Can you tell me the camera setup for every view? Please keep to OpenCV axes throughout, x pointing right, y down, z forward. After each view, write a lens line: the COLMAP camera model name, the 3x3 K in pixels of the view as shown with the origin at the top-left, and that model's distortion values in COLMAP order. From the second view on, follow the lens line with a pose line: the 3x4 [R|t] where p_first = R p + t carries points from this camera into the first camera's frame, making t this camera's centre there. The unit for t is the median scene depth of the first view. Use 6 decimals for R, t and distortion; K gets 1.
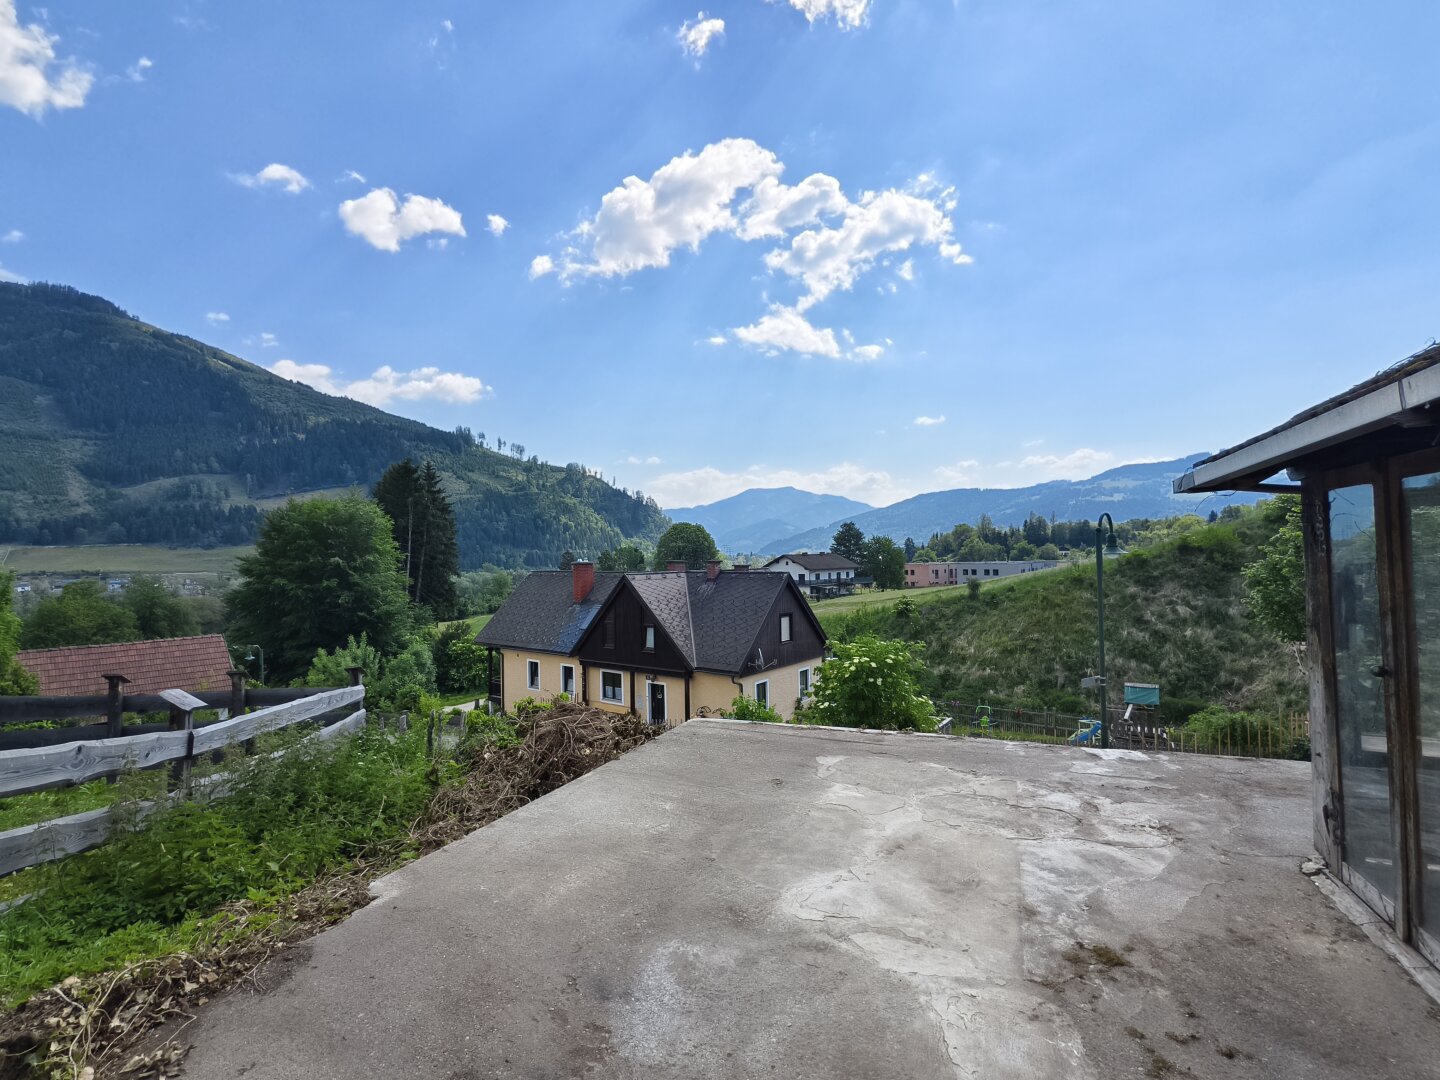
lens RADIAL K [[667.1, 0, 720.0], [0, 667.1, 540.0], [0, 0, 1]] dist [0.001293, -0.000030]
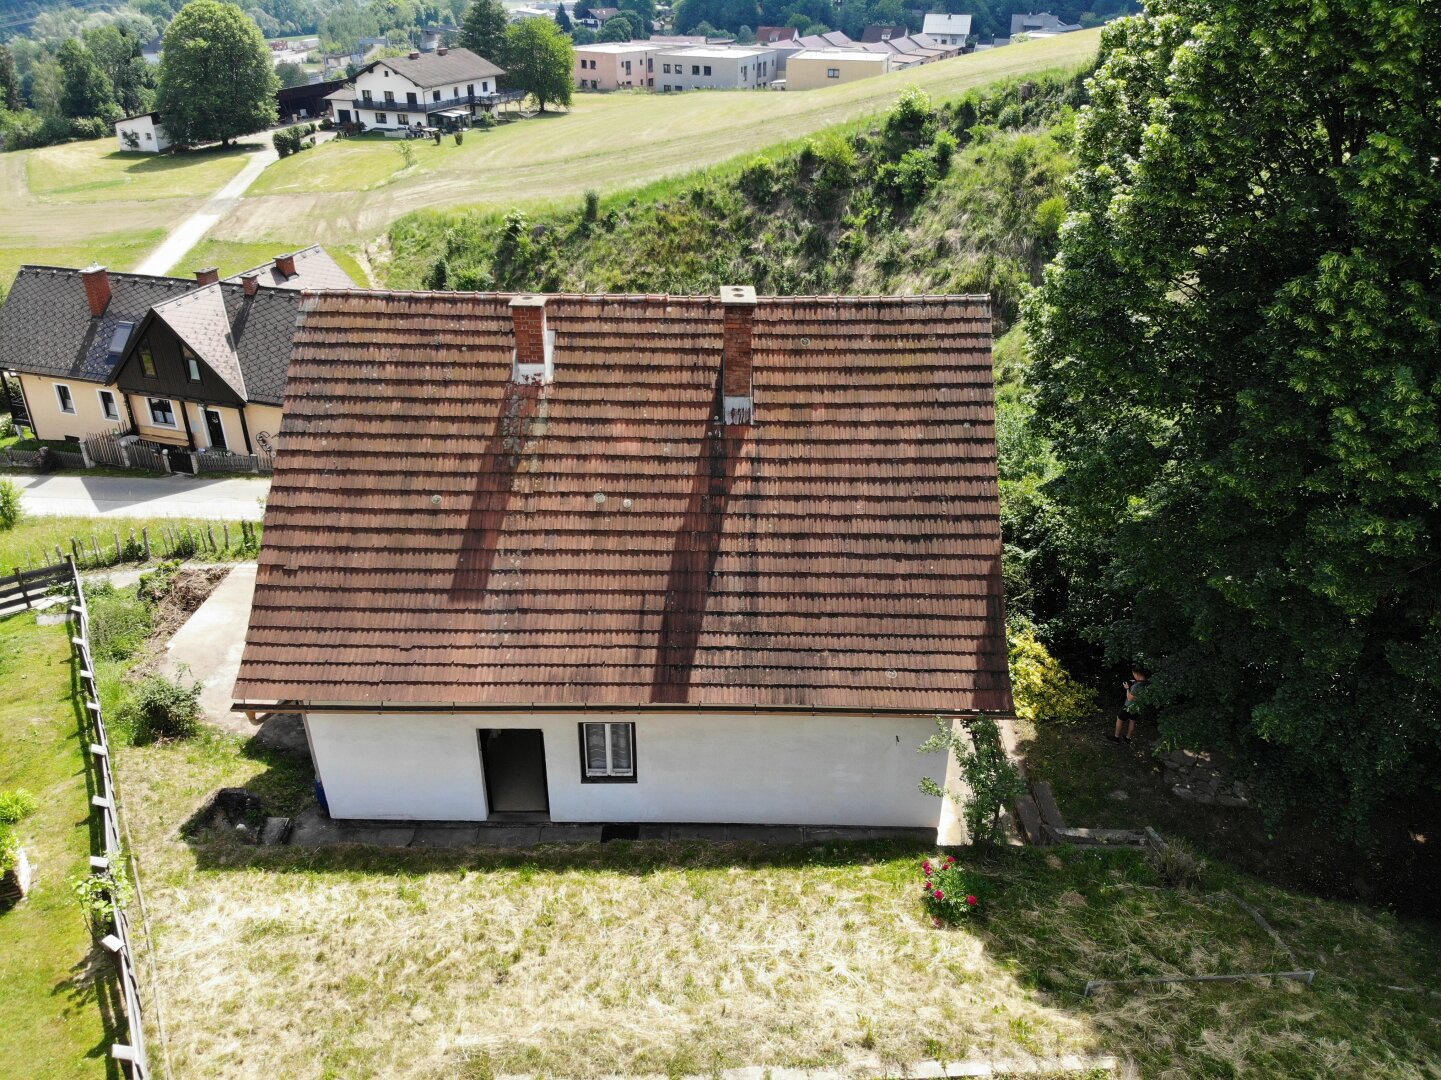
lens RADIAL K [[1104.0, 0, 720.5], [0, 1104.0, 540.0], [0, 0, 1]] dist [0.094777, -0.227810]
pose [[0.945011, -0.143594, 0.293828, 0.099736], [-0.022518, 0.867750, 0.496490, -0.420130], [-0.326262, -0.475805, 0.816800, -0.651025]]
